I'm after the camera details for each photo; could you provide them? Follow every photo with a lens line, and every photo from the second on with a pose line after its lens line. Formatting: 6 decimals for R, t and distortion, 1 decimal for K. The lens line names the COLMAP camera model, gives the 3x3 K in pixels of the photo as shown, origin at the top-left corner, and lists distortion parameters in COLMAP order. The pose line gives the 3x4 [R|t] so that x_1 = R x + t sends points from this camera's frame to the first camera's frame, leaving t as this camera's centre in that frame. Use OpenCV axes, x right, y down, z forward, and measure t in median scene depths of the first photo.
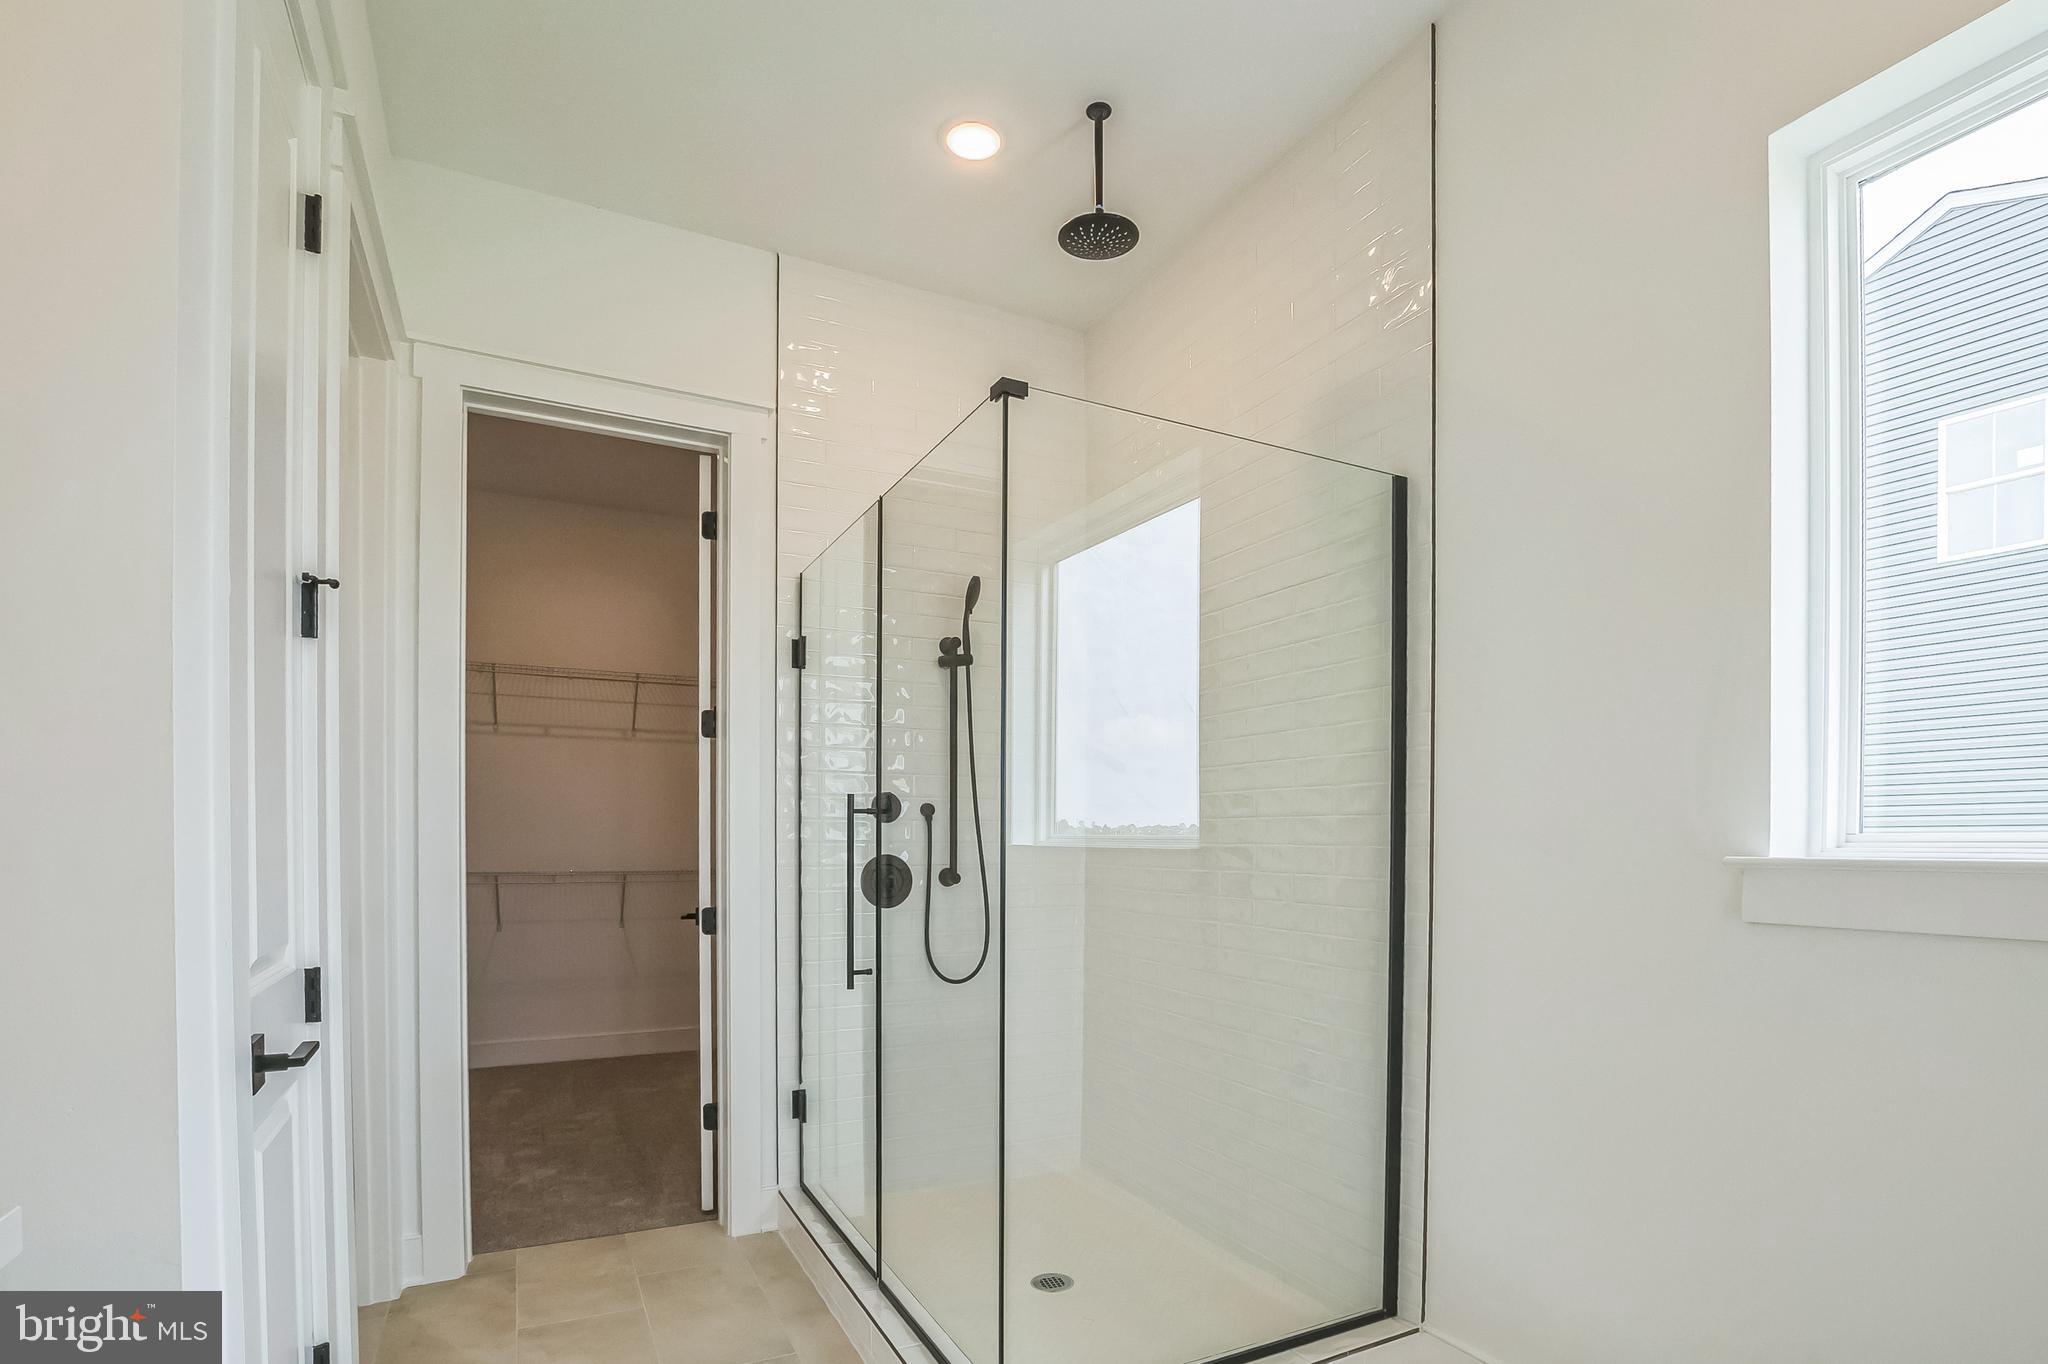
lens RADIAL K [[992.2, 0, 1028.3], [0, 992.2, 852.3], [0, 0, 1]] dist [-0.030871, 0.000286]
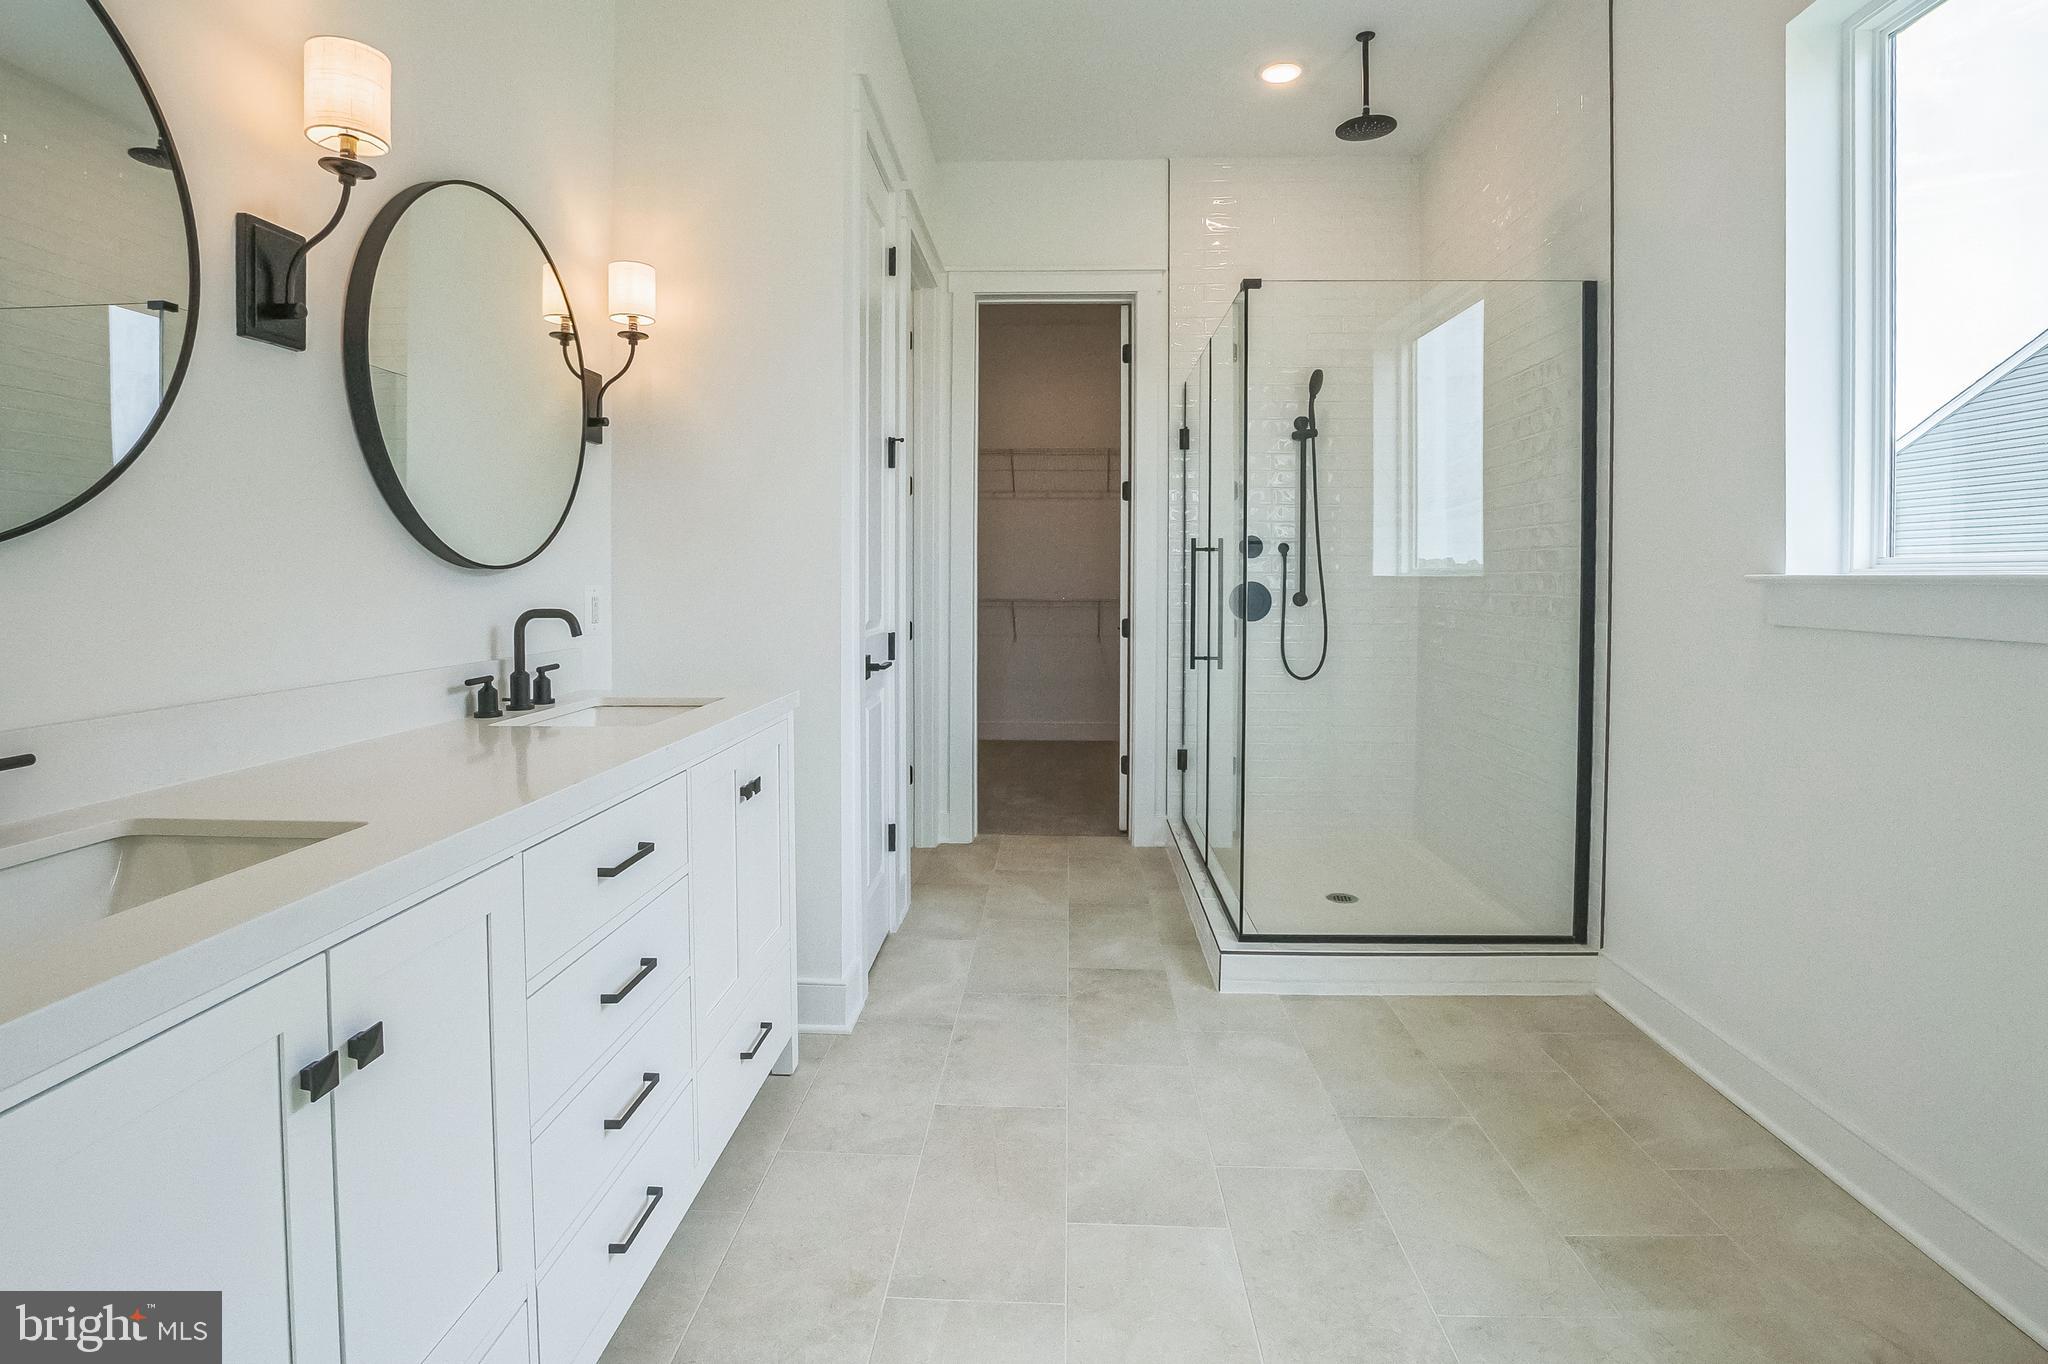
lens RADIAL K [[988.7, 0, 1024.6], [0, 988.7, 601.0], [0, 0, 1]] dist [-0.028232, -0.000013]
pose [[0.868939, 0.013430, -0.494738, 0.277174], [-0.010822, 0.999908, 0.008135, 0.021431], [0.494801, -0.001715, 0.869004, -0.343737]]
